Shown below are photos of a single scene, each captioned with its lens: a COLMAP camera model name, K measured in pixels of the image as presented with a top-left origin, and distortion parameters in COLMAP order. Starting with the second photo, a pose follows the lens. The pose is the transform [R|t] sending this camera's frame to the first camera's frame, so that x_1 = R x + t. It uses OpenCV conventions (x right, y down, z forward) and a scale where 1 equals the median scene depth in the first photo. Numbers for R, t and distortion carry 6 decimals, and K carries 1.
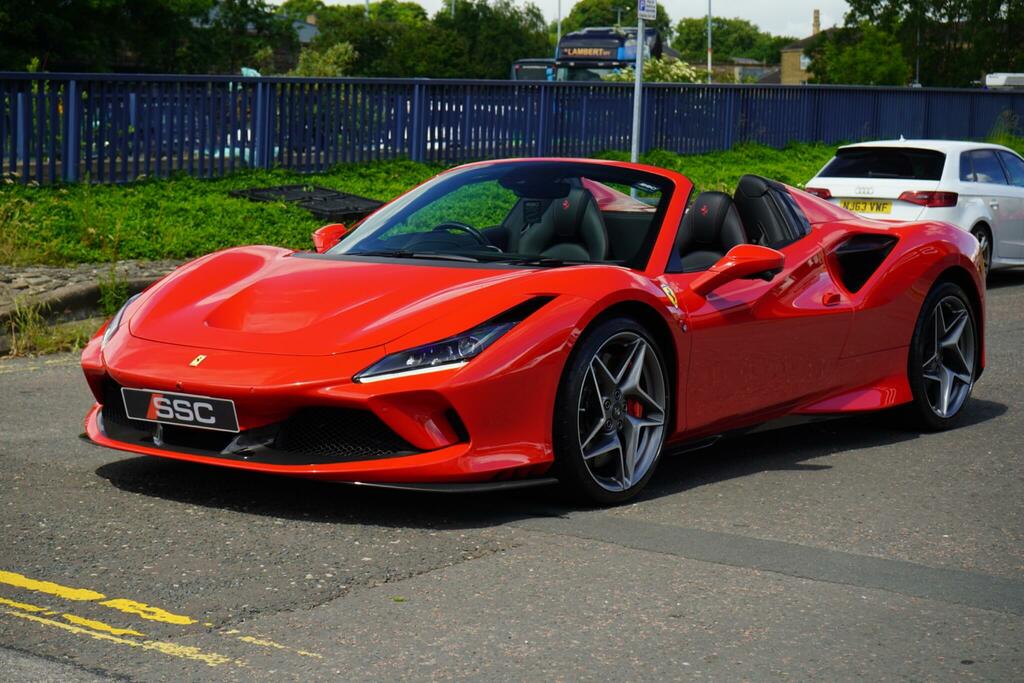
lens RADIAL K [[2173.7, 0, 487.5], [0, 2173.7, 343.1], [0, 0, 1]] dist [-0.086254, 0.640751]
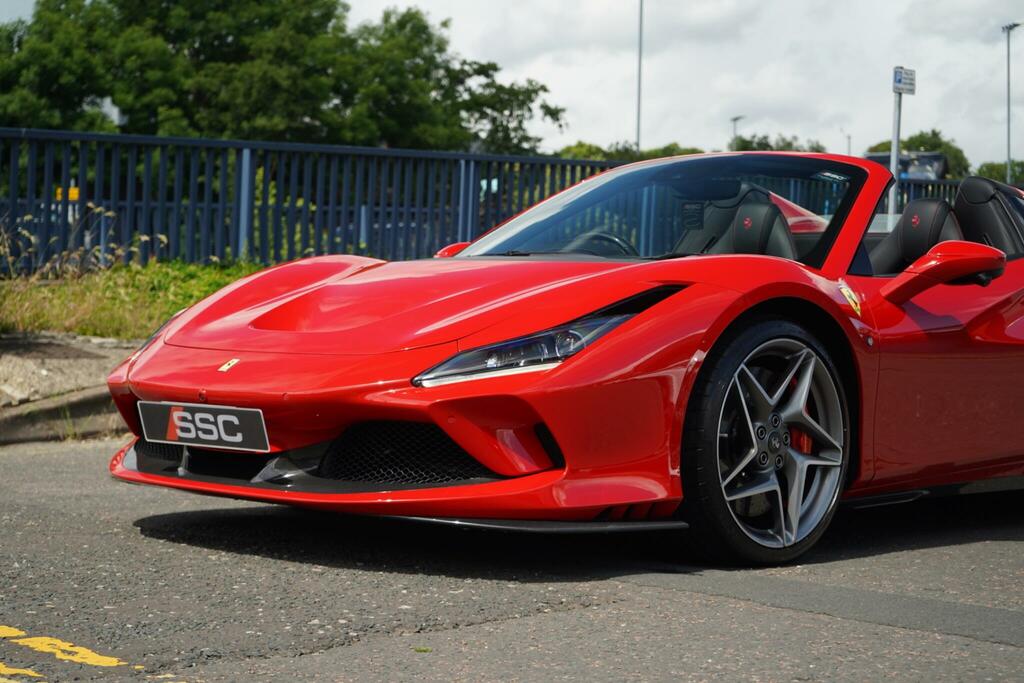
lens RADIAL K [[2173.7, 0, 487.5], [0, 2173.7, 343.1], [0, 0, 1]] dist [-0.086254, 0.640751]
pose [[0.989194, 0.001873, -0.146600, 0.071587], [-0.014856, 0.996052, -0.087522, 0.064924], [0.145858, 0.088754, 0.985316, 0.229219]]
